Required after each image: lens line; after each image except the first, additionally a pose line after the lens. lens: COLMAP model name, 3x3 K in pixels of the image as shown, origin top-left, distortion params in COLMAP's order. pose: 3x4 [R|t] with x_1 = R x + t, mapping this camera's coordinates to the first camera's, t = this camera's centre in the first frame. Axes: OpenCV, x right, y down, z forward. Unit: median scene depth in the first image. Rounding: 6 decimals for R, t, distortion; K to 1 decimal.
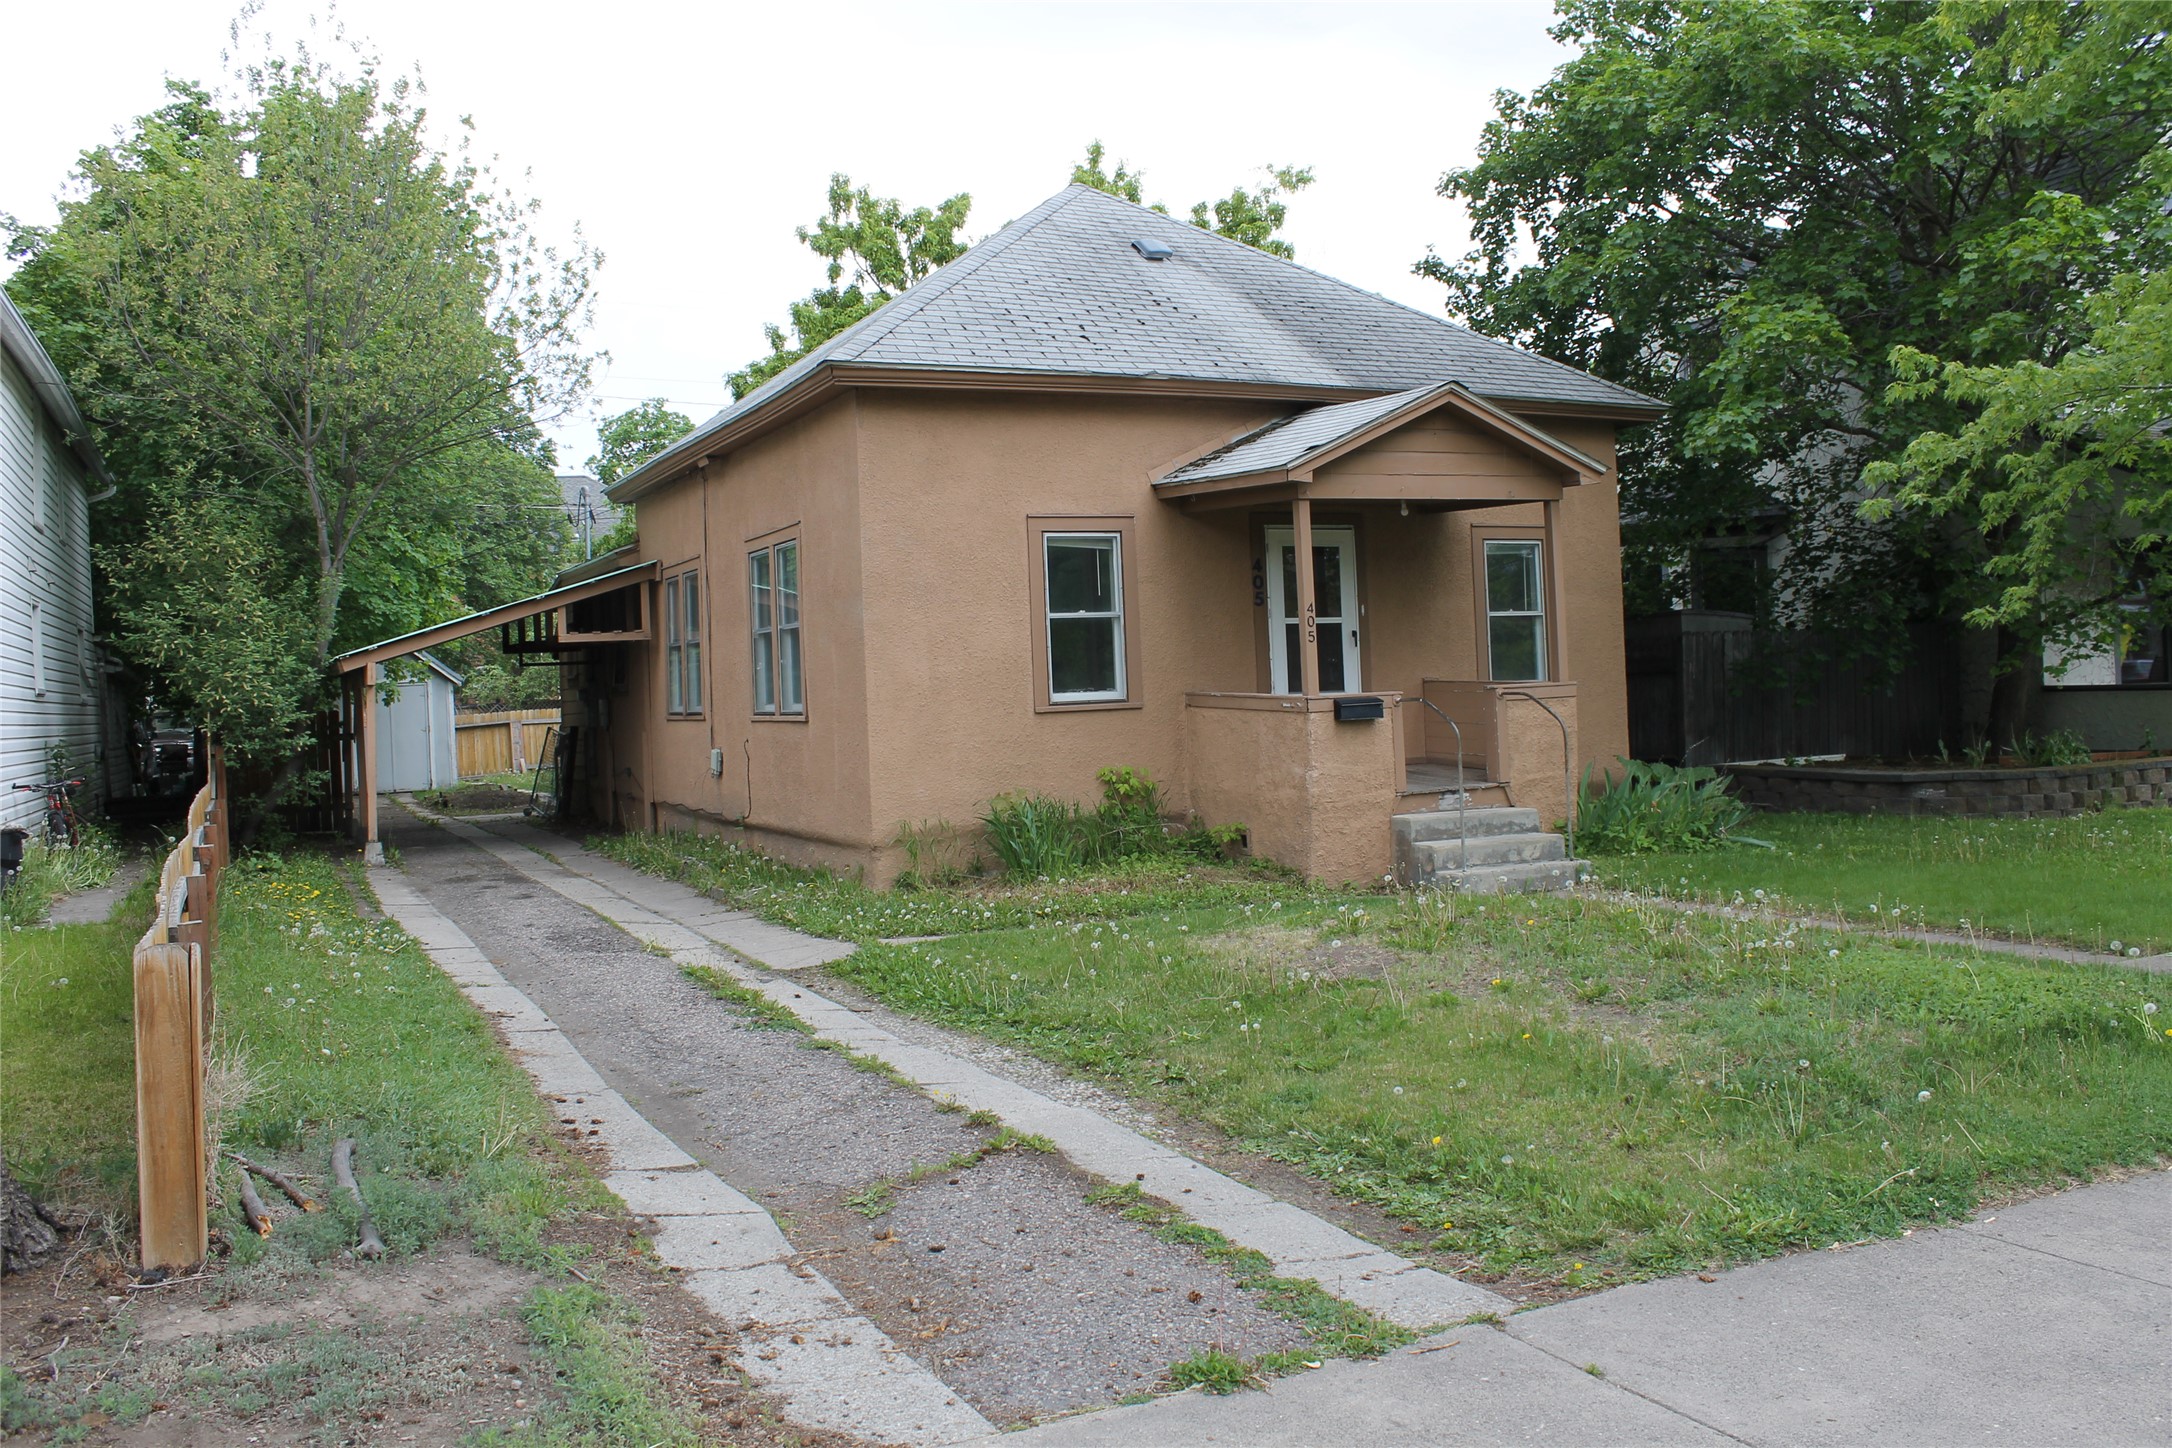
lens RADIAL K [[1875.0, 0, 1086.9], [0, 1875.0, 701.5], [0, 0, 1]] dist [-0.163908, 0.162951]
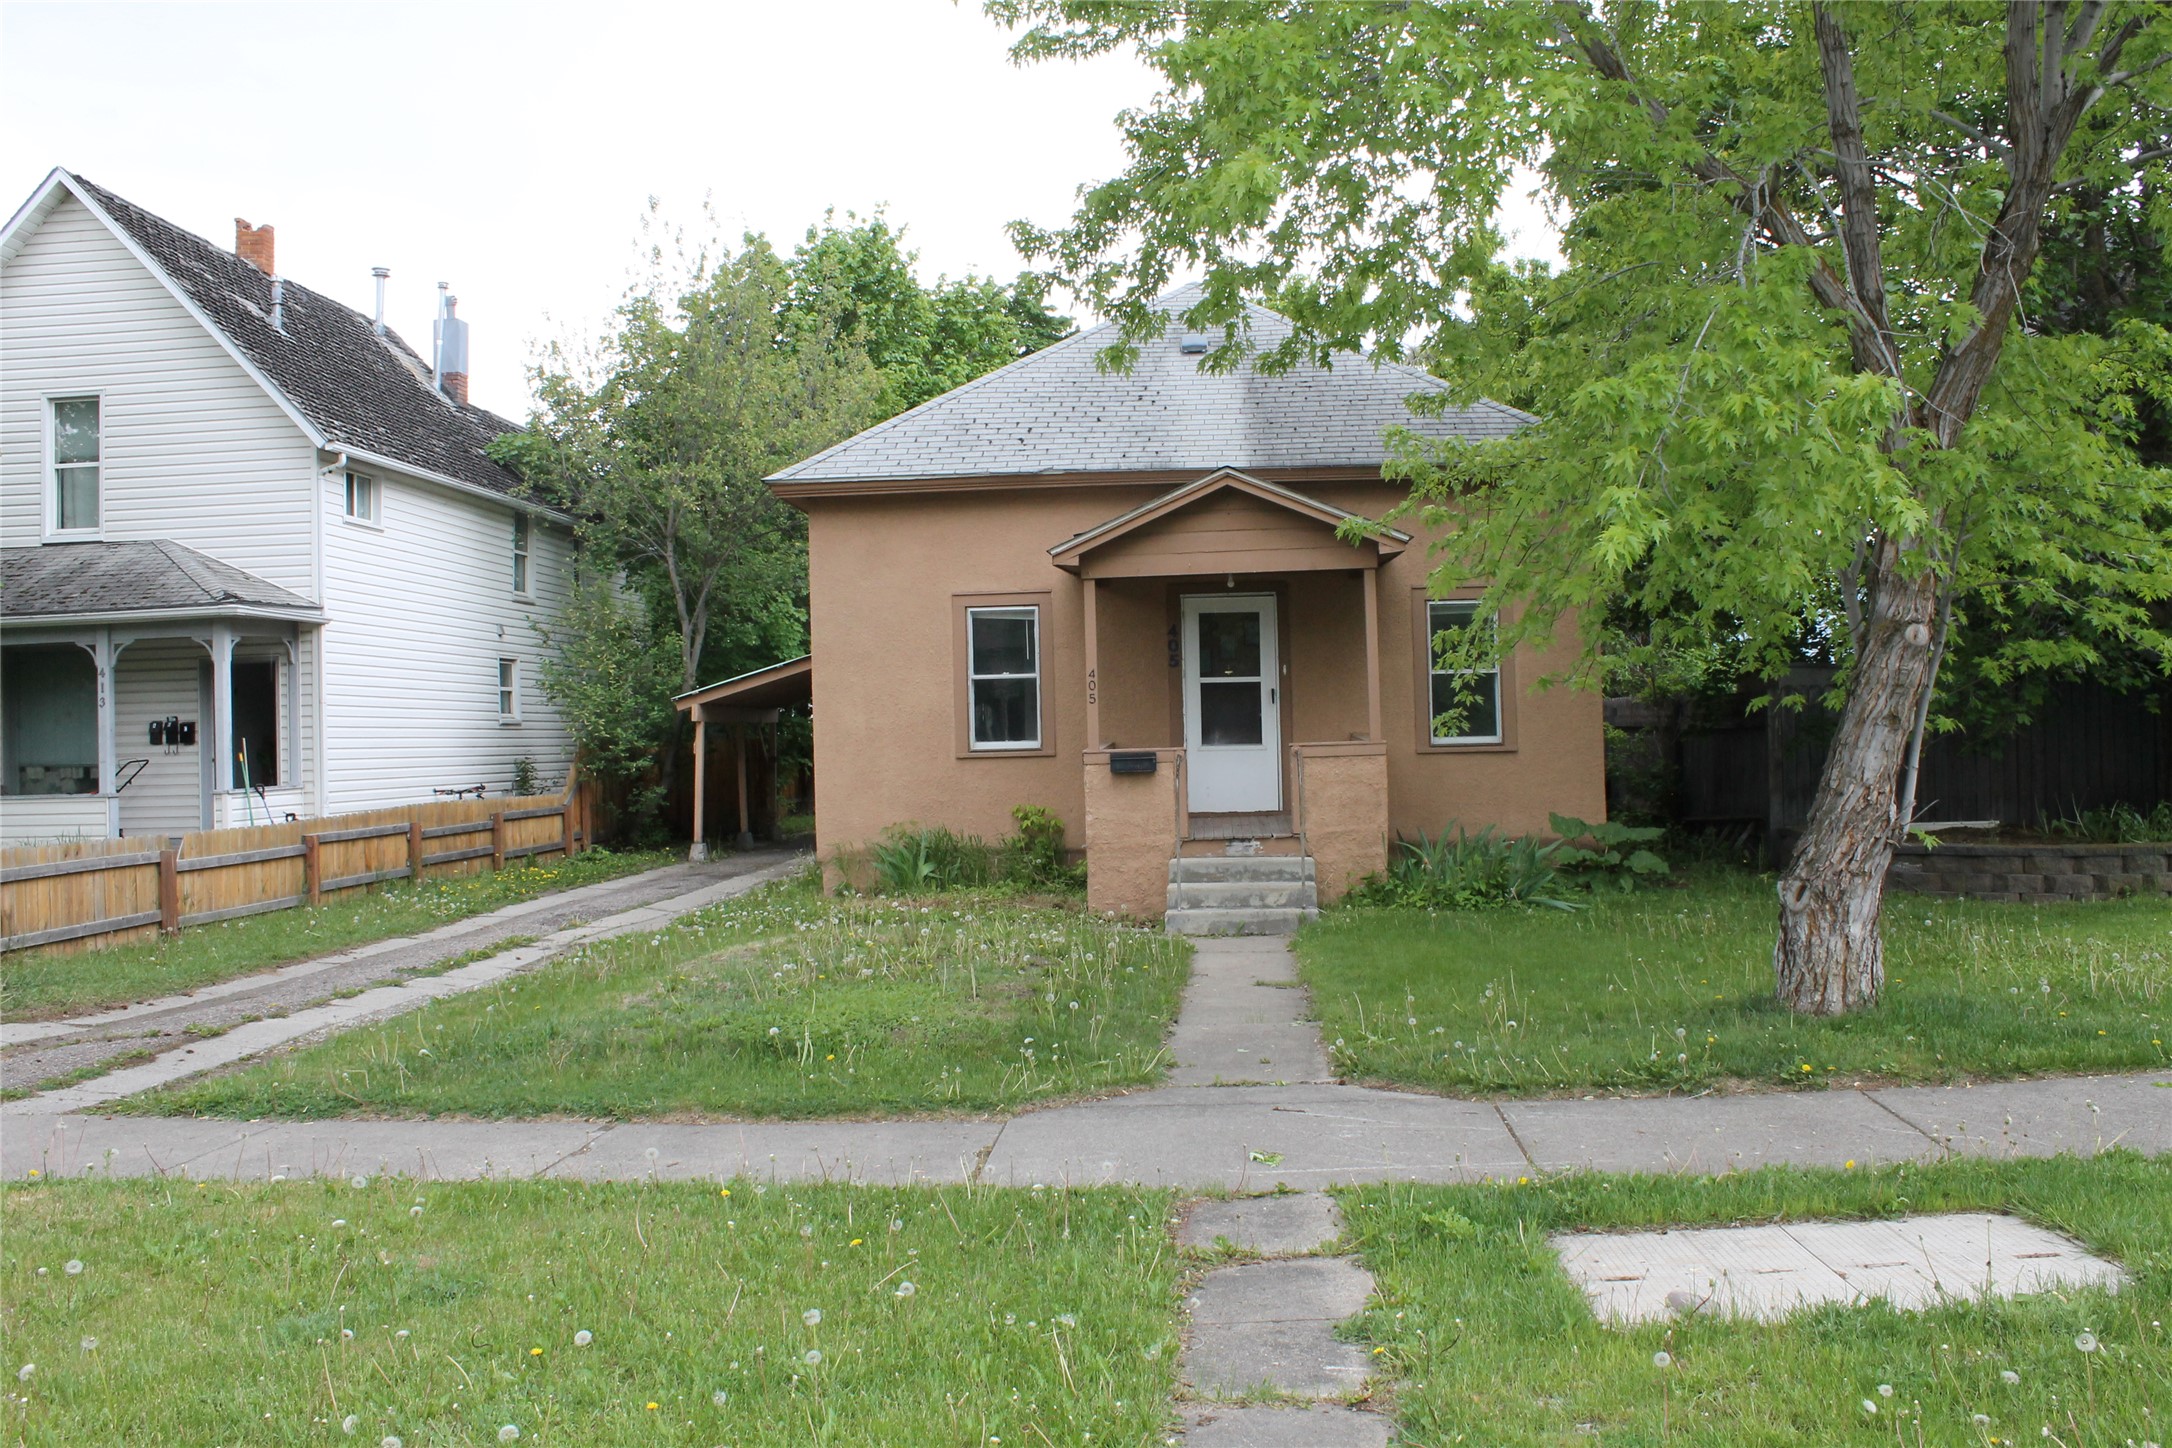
lens RADIAL K [[1875.0, 0, 1086.9], [0, 1875.0, 701.5], [0, 0, 1]] dist [-0.163908, 0.162951]
pose [[0.869954, 0.009985, -0.493031, 0.631674], [-0.015909, 0.999843, -0.007822, -0.022036], [0.492876, 0.014648, 0.869976, -0.004837]]
